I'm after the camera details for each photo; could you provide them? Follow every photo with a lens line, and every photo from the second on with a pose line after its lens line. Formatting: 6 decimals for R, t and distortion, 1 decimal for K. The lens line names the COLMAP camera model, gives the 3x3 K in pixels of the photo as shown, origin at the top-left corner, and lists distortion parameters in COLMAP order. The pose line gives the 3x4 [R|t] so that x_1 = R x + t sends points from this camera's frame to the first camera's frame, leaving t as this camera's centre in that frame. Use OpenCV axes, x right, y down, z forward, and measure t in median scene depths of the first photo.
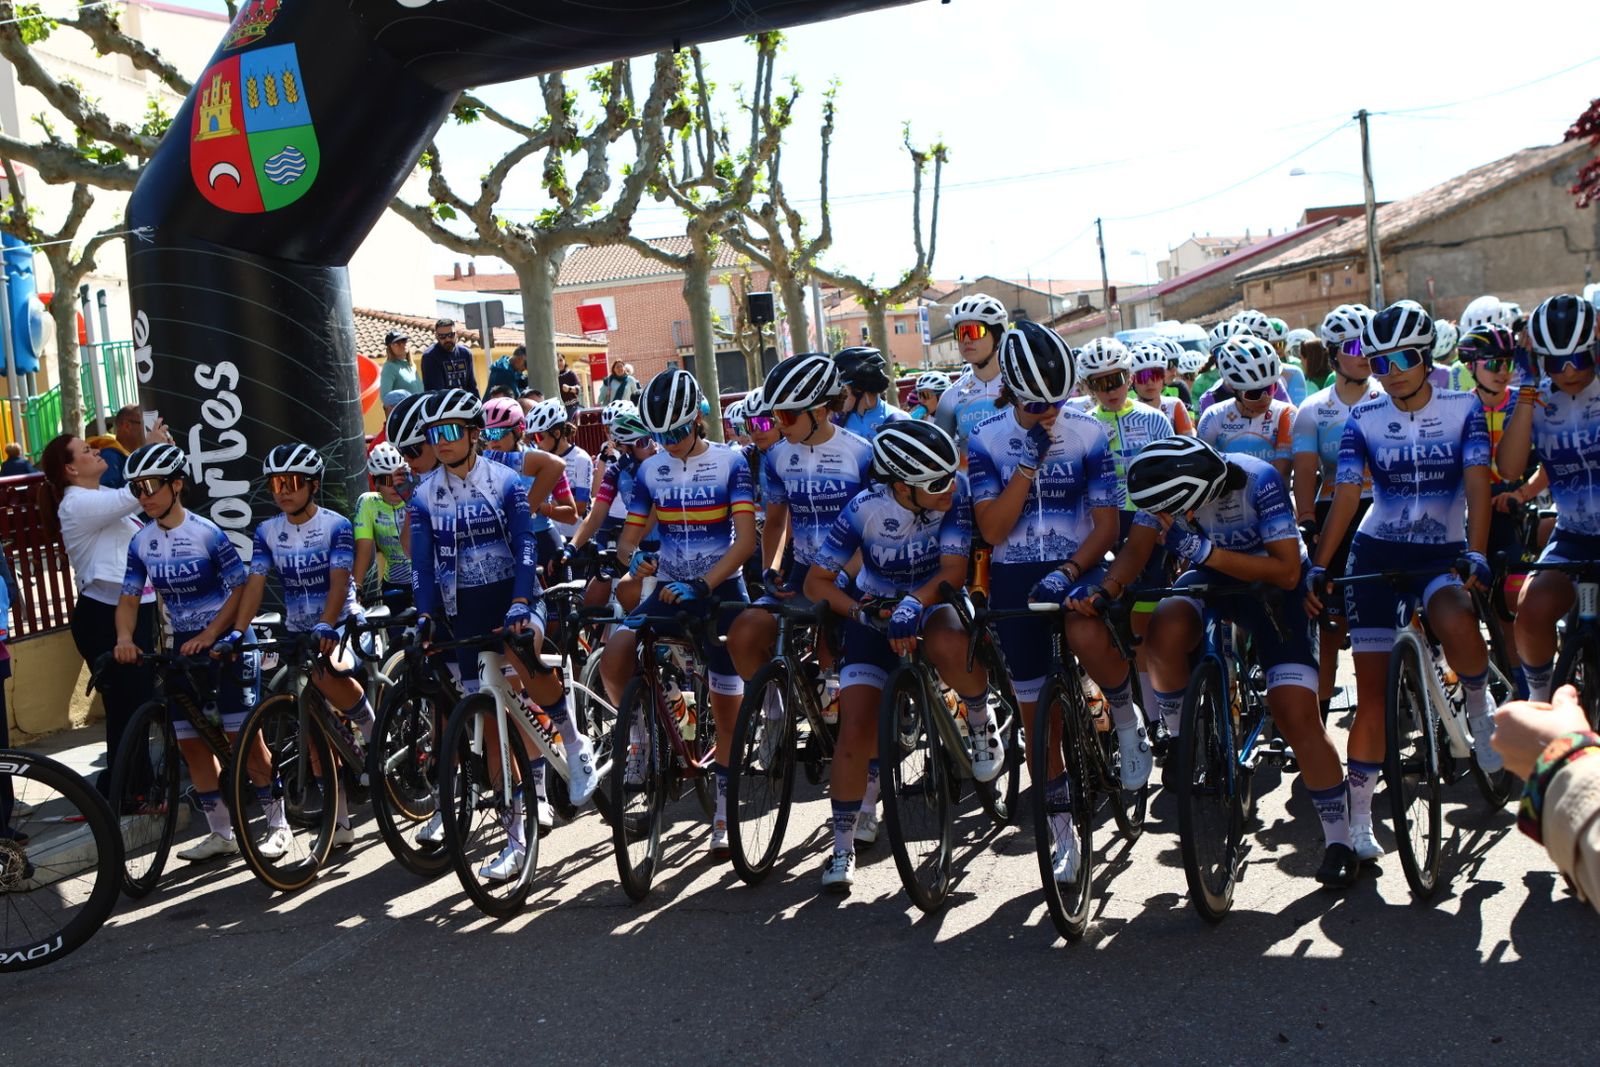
lens RADIAL K [[1793.9, 0, 800.0], [0, 1793.9, 533.5], [0, 0, 1]] dist [-0.127710, 0.129979]
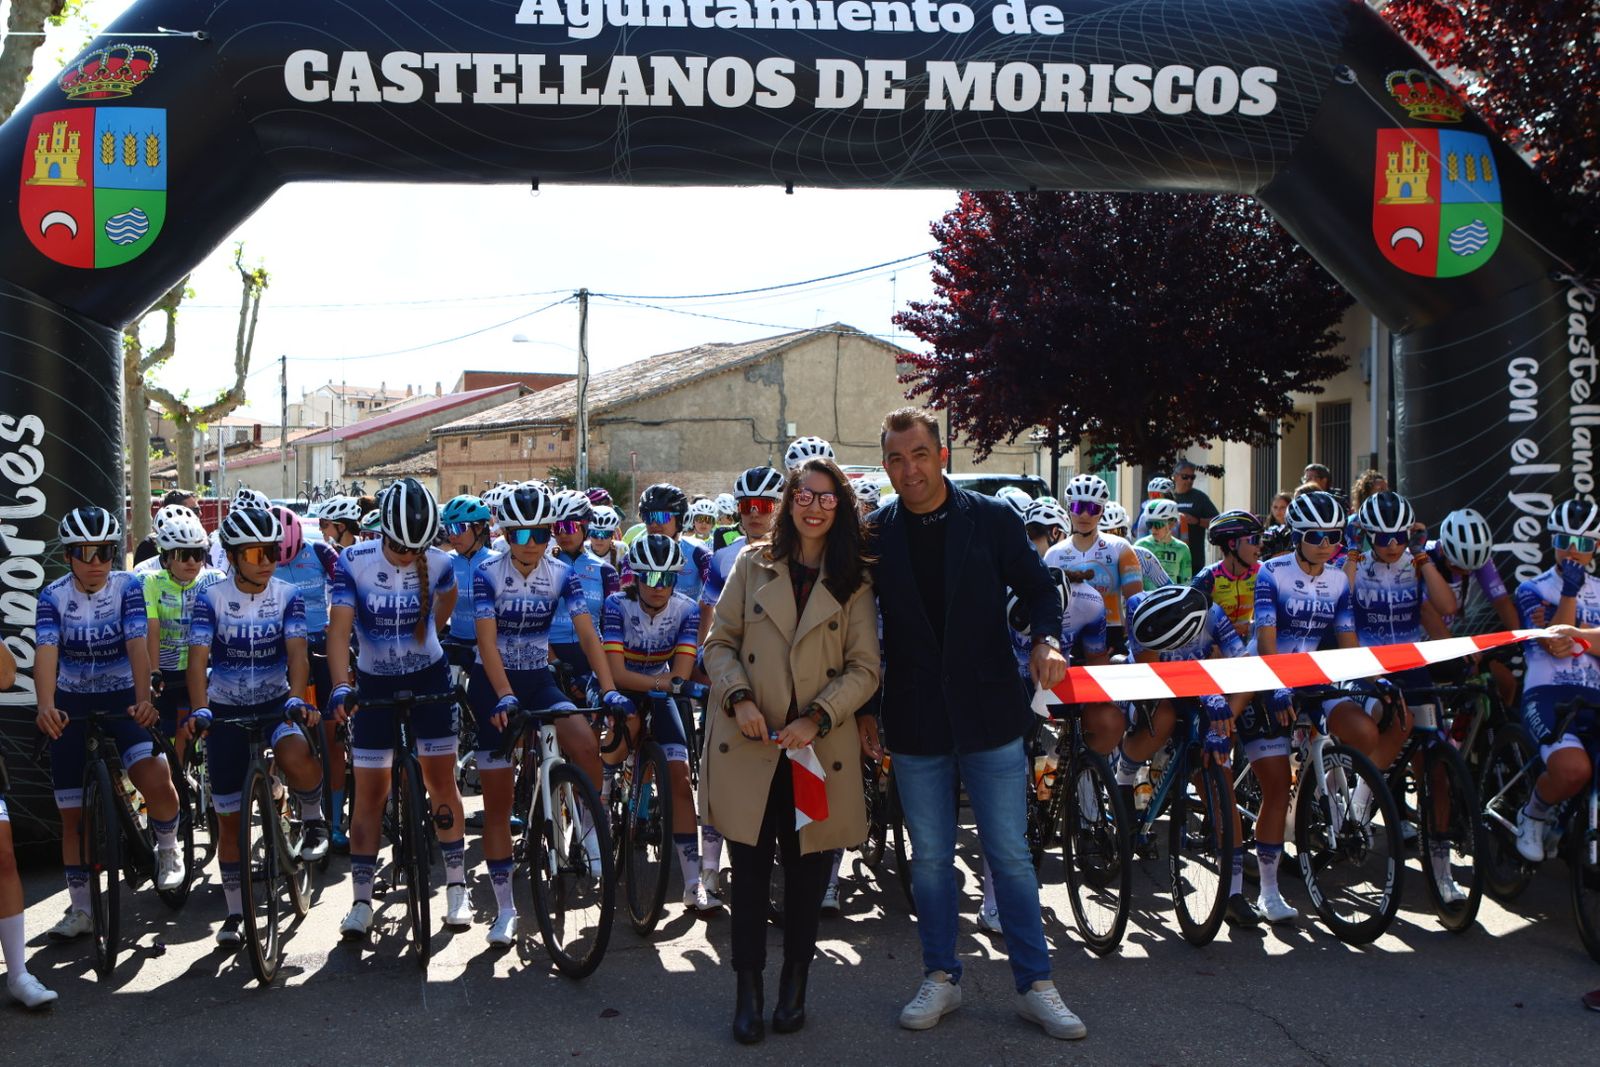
lens RADIAL K [[1793.9, 0, 800.0], [0, 1793.9, 533.5], [0, 0, 1]] dist [-0.127710, 0.129979]
pose [[0.875332, 0.091847, 0.474719, -0.174902], [-0.051465, 0.993913, -0.097403, 0.015713], [-0.480776, 0.060829, 0.874731, -0.009964]]
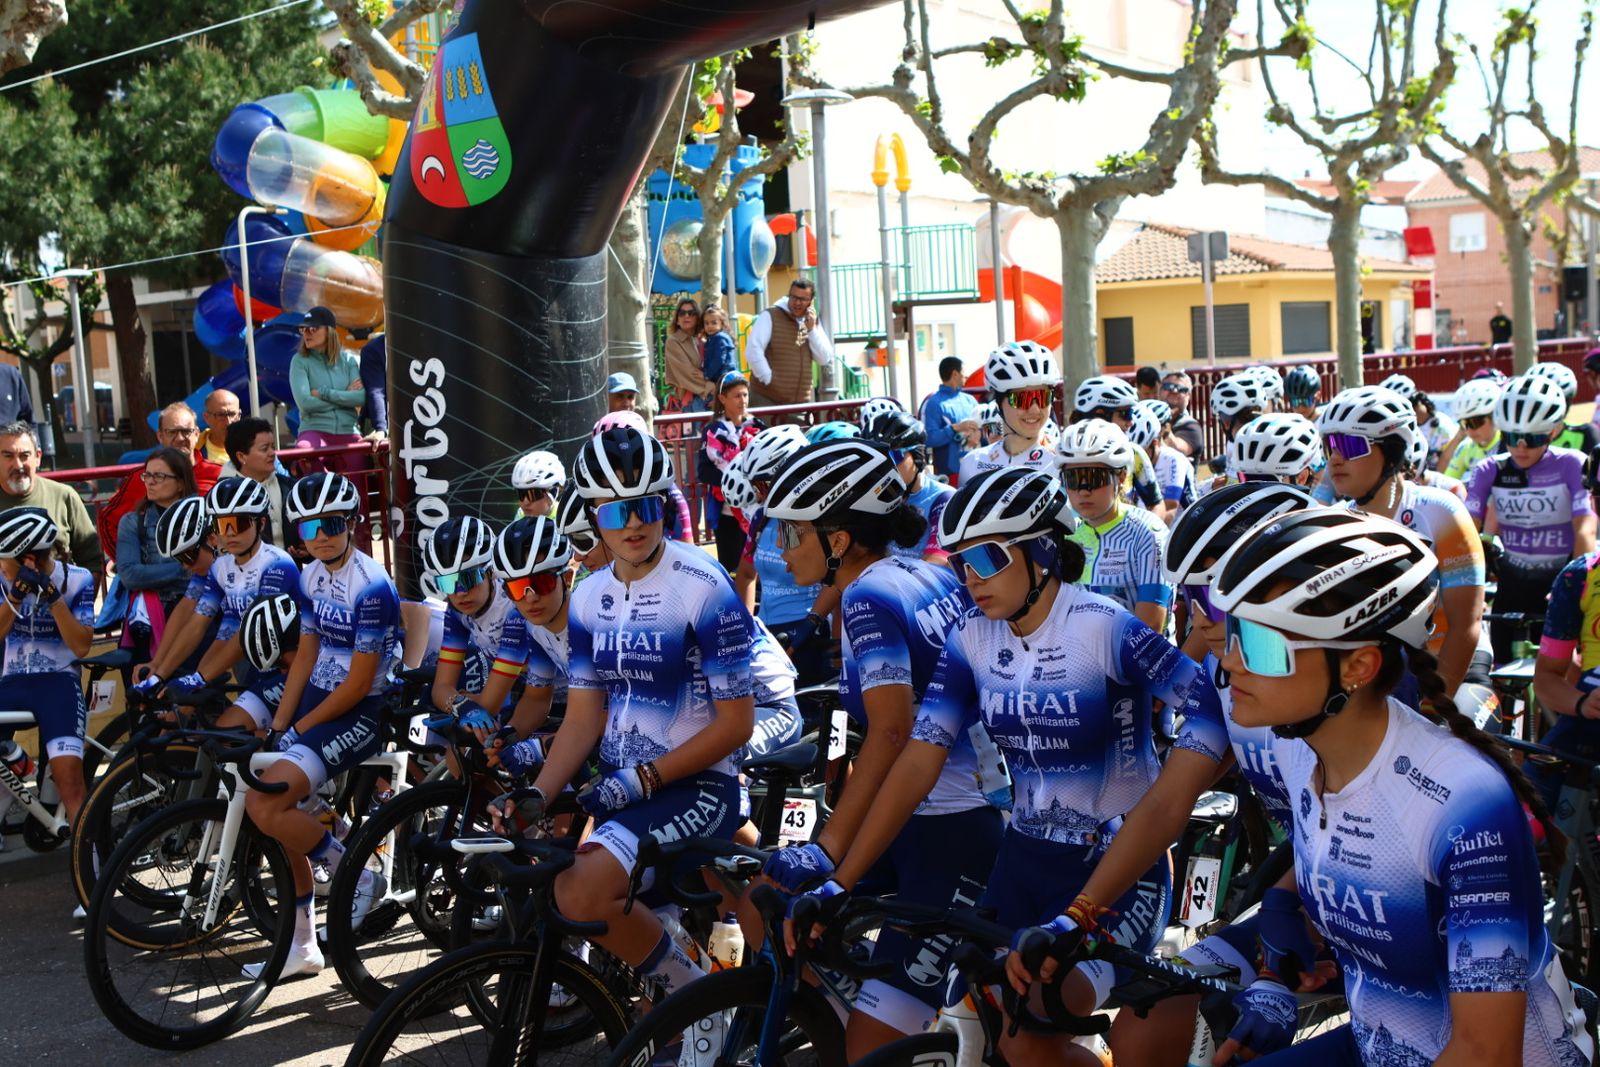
lens RADIAL K [[1793.9, 0, 800.0], [0, 1793.9, 533.5], [0, 0, 1]] dist [-0.127710, 0.129979]
pose [[0.867904, 0.094966, -0.487569, 0.148881], [-0.066982, 0.994964, 0.074562, -0.037802], [0.492195, -0.032055, 0.869895, 0.100594]]
